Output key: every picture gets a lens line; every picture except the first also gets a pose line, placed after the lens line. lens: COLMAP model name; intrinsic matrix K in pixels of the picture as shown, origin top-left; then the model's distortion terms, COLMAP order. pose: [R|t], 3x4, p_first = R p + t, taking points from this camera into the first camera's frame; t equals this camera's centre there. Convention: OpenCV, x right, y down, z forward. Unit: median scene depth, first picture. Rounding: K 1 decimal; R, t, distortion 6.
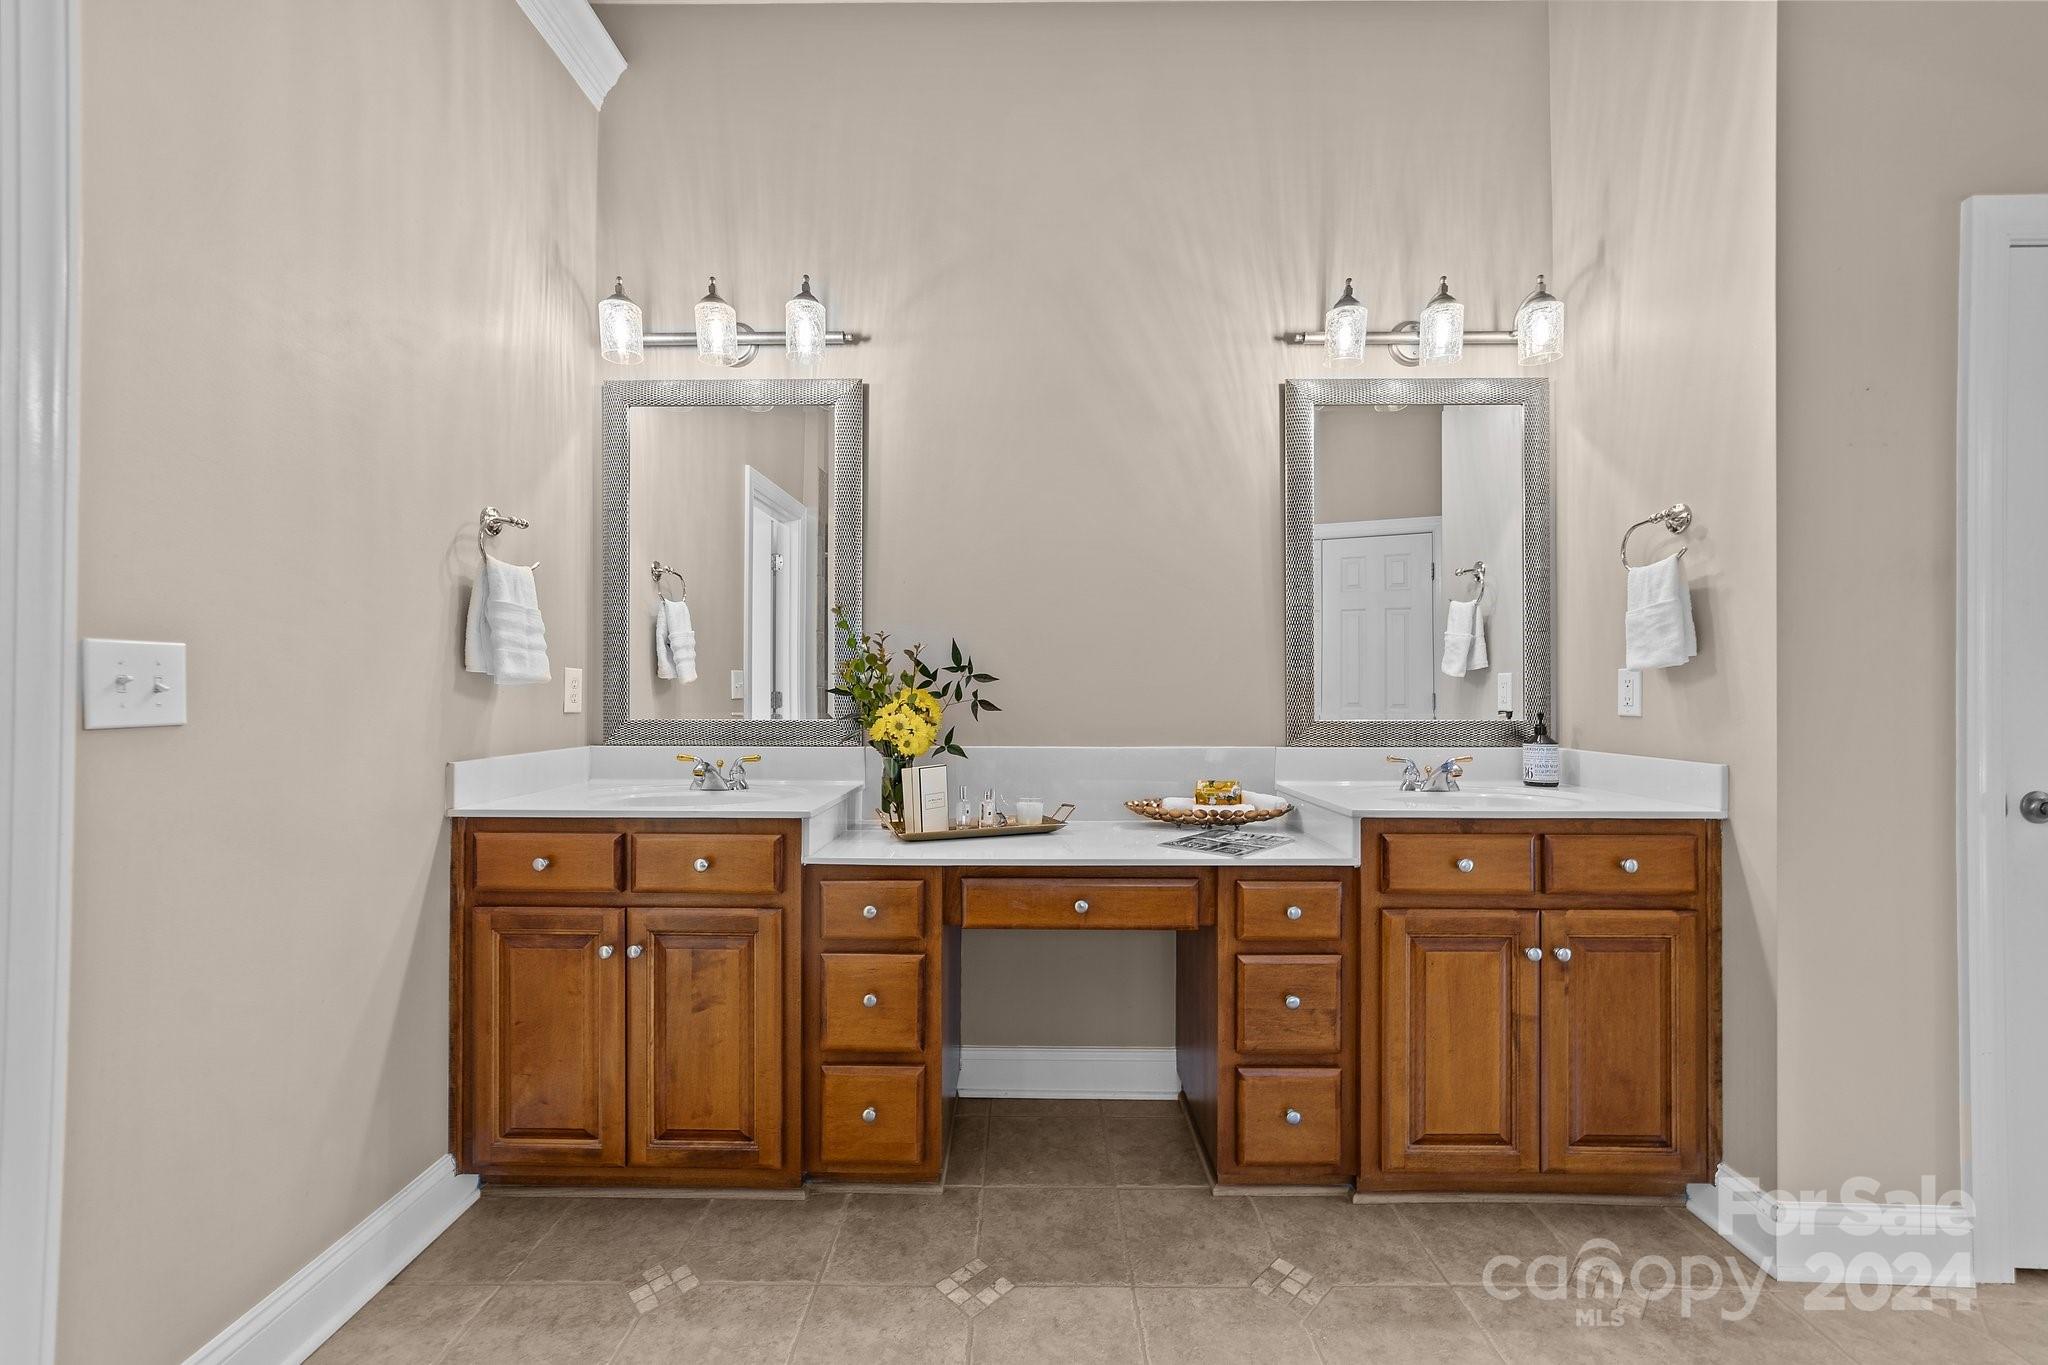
lens RADIAL K [[786.1, 0, 1021.4], [0, 786.1, 685.5], [0, 0, 1]] dist [-0.017740, 0.008242]
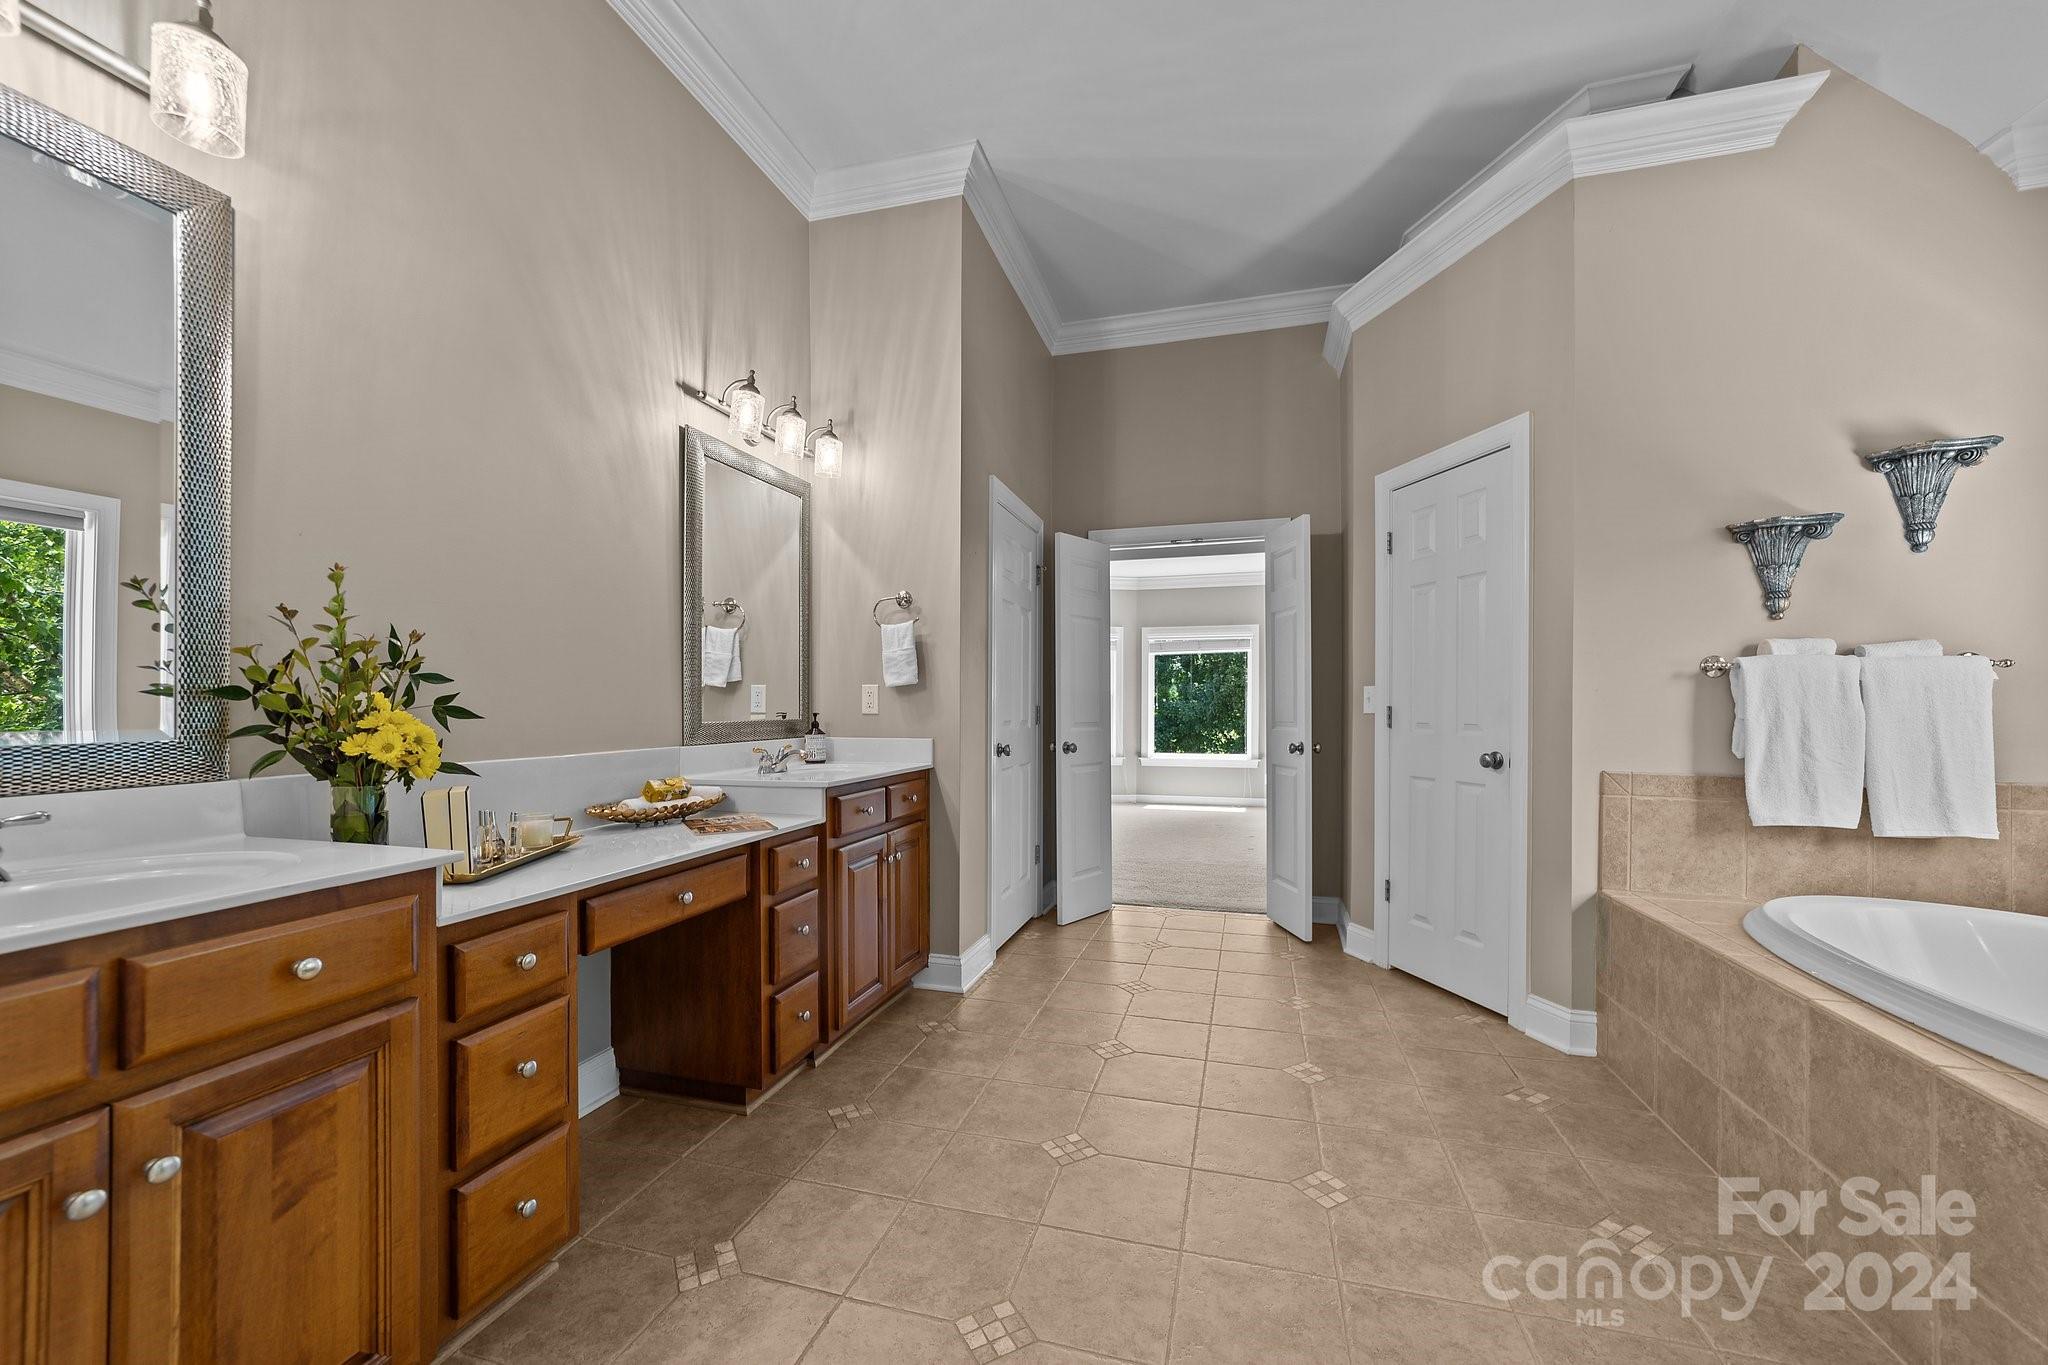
lens RADIAL K [[797.0, 0, 1021.3], [0, 797.0, 706.0], [0, 0, 1]] dist [-0.018163, 0.008357]
pose [[0.271689, -0.003385, 0.962379, -0.802819], [-0.008403, 0.999947, 0.005890, 0.011006], [-0.962348, -0.009687, 0.271646, 0.264690]]
